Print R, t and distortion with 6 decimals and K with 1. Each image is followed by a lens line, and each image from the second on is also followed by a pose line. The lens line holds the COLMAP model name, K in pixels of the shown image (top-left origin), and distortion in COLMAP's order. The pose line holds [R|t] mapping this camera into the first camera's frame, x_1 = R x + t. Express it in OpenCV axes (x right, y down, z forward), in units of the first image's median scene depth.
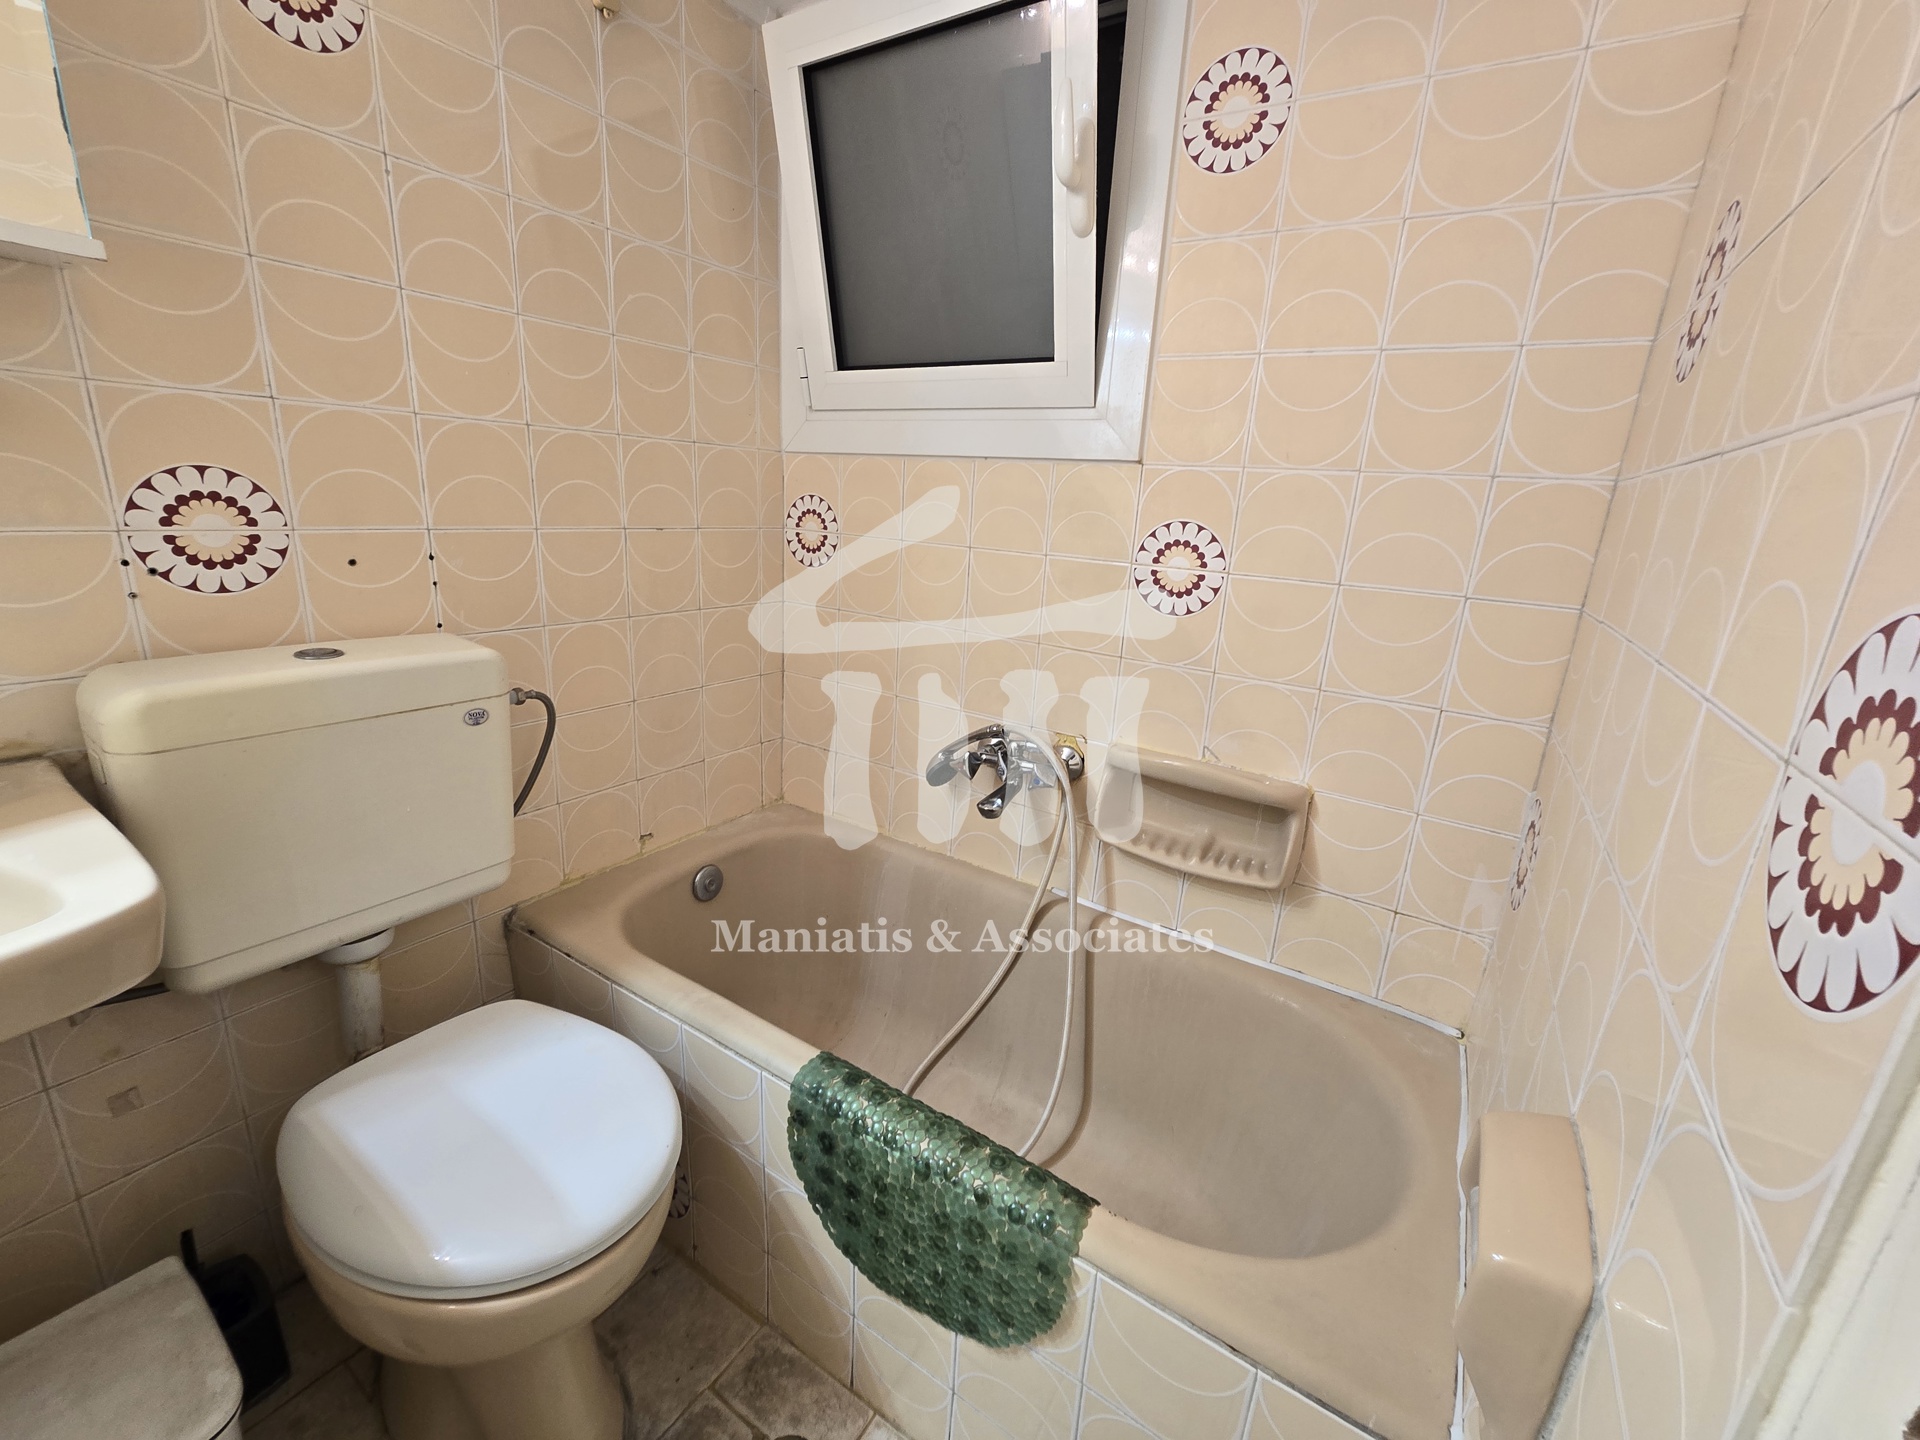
lens RADIAL K [[793.5, 0, 963.1], [0, 793.5, 717.6], [0, 0, 1]] dist [-0.008755, 0.000529]
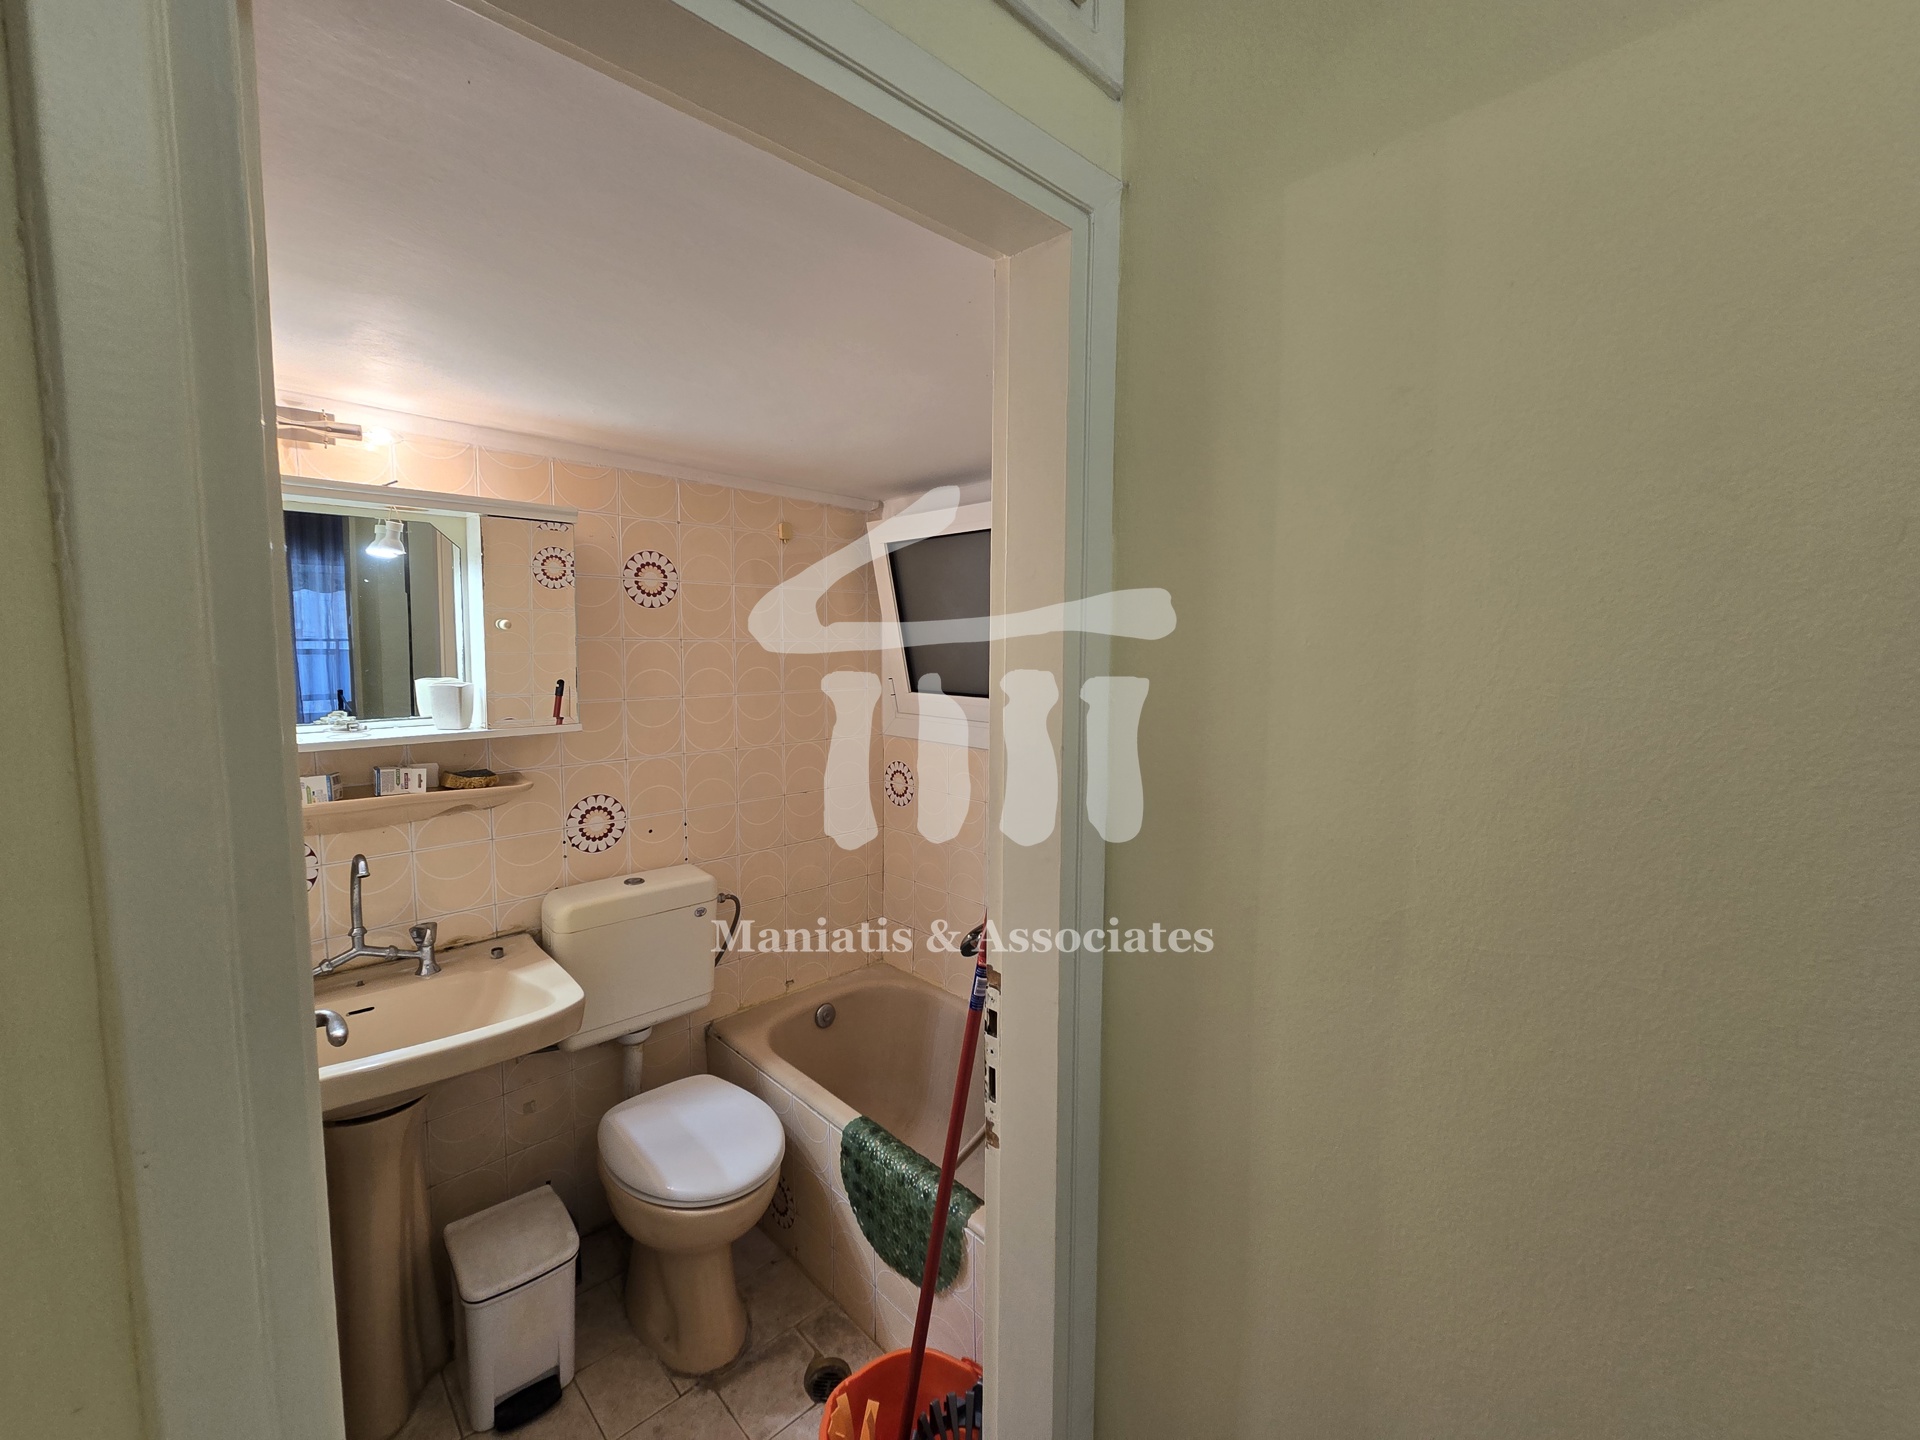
lens RADIAL K [[793.5, 0, 948.4], [0, 793.5, 712.0], [0, 0, 1]] dist [-0.008755, 0.000529]
pose [[0.970662, -0.028328, -0.238775, 0.457419], [-0.016942, 0.982510, -0.185436, -0.138916], [0.239851, 0.184041, 0.953205, -0.807445]]
